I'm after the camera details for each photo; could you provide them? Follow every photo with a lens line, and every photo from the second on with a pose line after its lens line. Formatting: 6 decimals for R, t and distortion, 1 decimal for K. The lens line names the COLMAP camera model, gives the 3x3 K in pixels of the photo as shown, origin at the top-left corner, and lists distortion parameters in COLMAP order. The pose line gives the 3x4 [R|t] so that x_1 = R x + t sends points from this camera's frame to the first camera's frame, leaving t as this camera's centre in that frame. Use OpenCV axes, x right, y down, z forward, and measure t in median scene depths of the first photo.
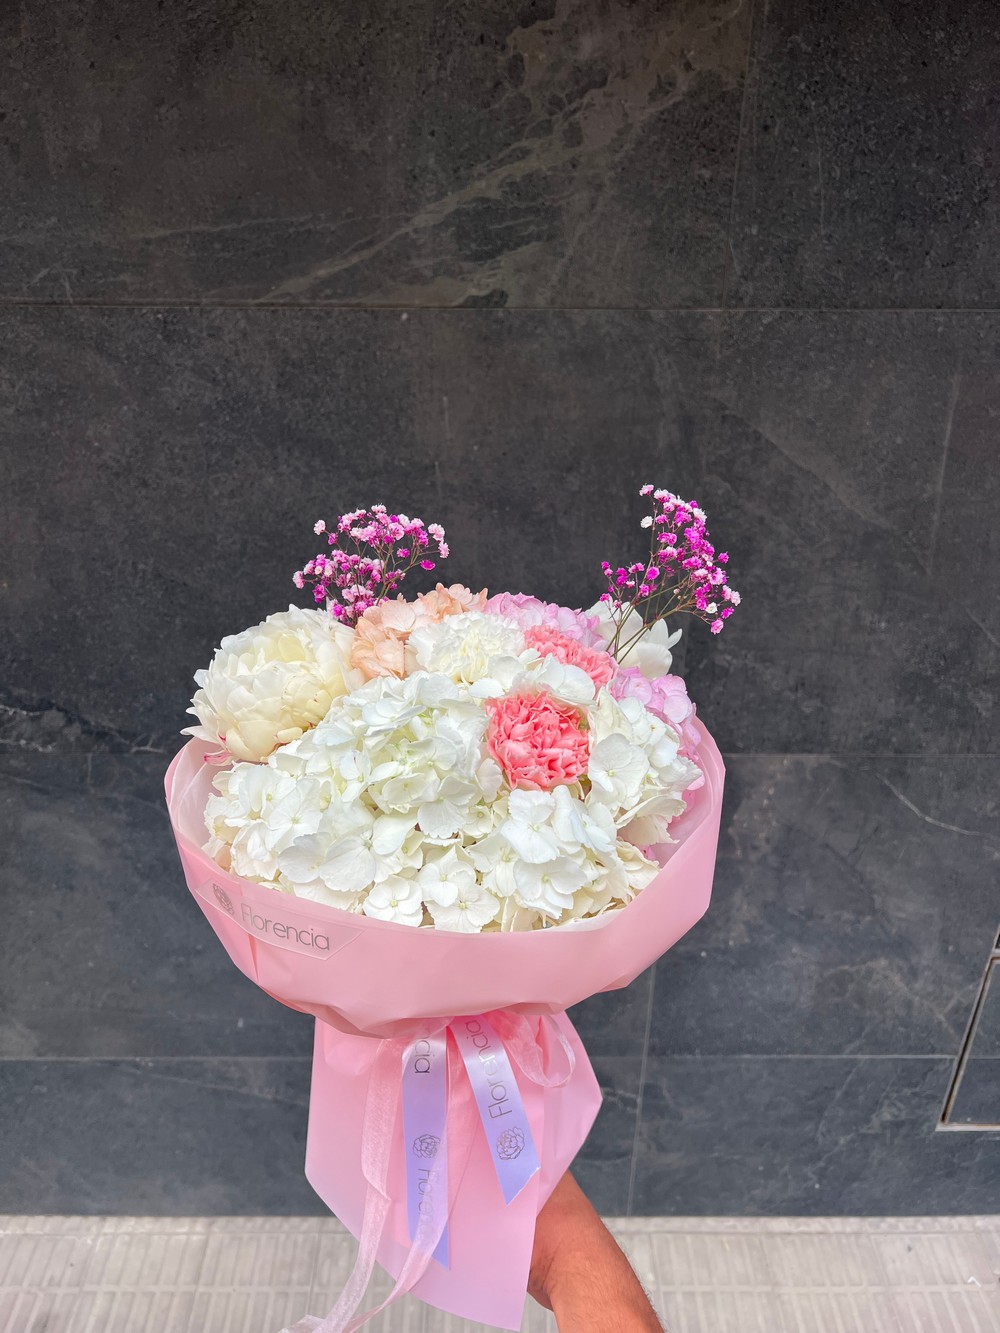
lens RADIAL K [[1016.1, 0, 501.6], [0, 1016.1, 664.7], [0, 0, 1]] dist [0.024713, -0.020086]
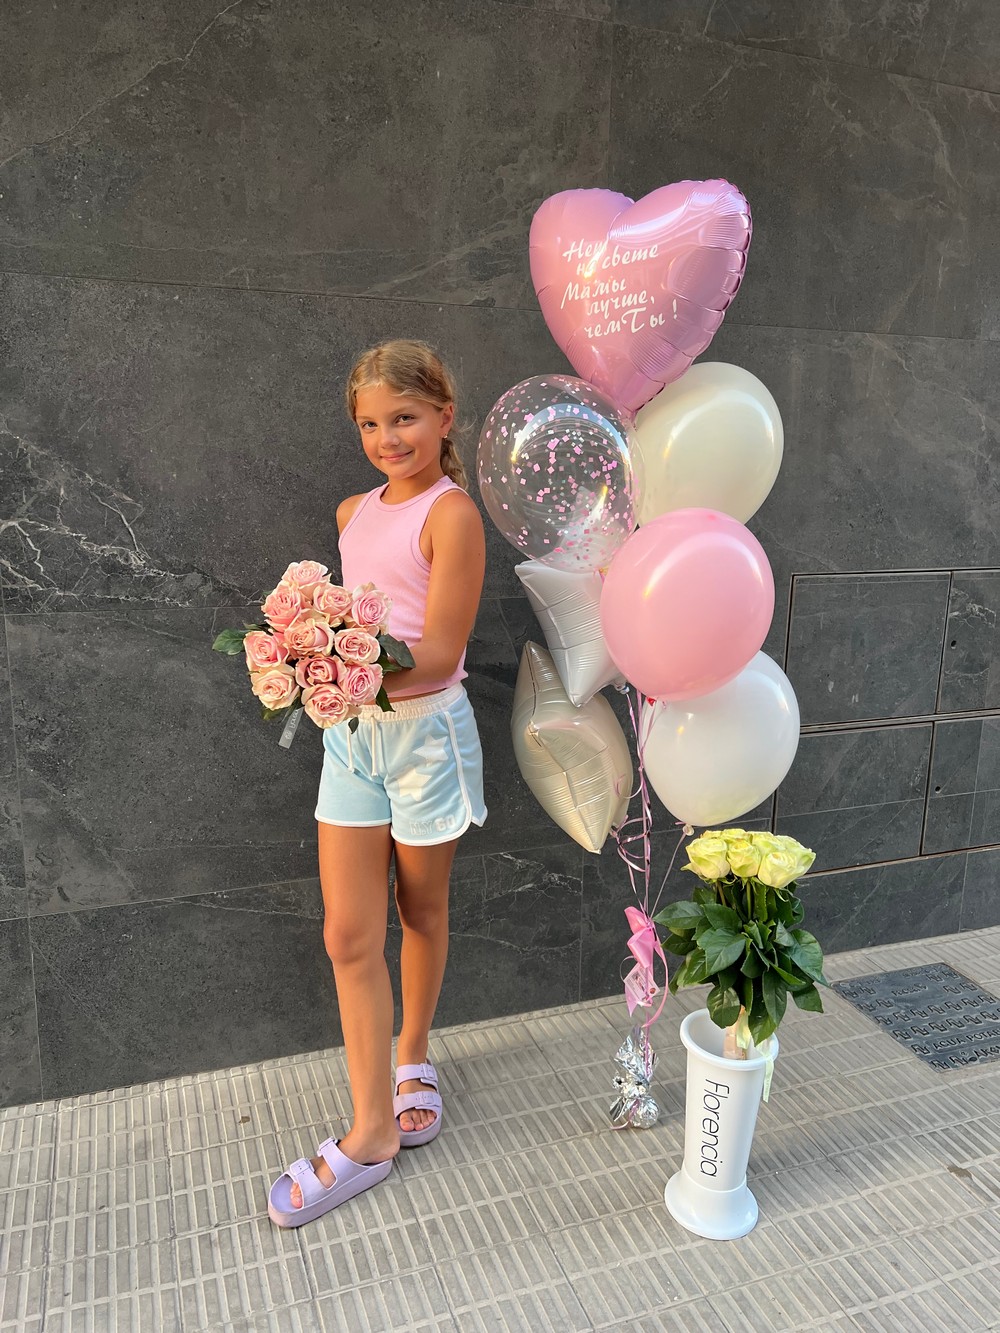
lens RADIAL K [[1016.1, 0, 500.2], [0, 1016.1, 667.4], [0, 0, 1]] dist [0.024713, -0.020086]
pose [[0.937220, -0.061961, 0.343191, -0.632221], [0.150206, 0.959852, -0.236902, 0.674027], [-0.314733, 0.273578, 0.908899, -0.453549]]
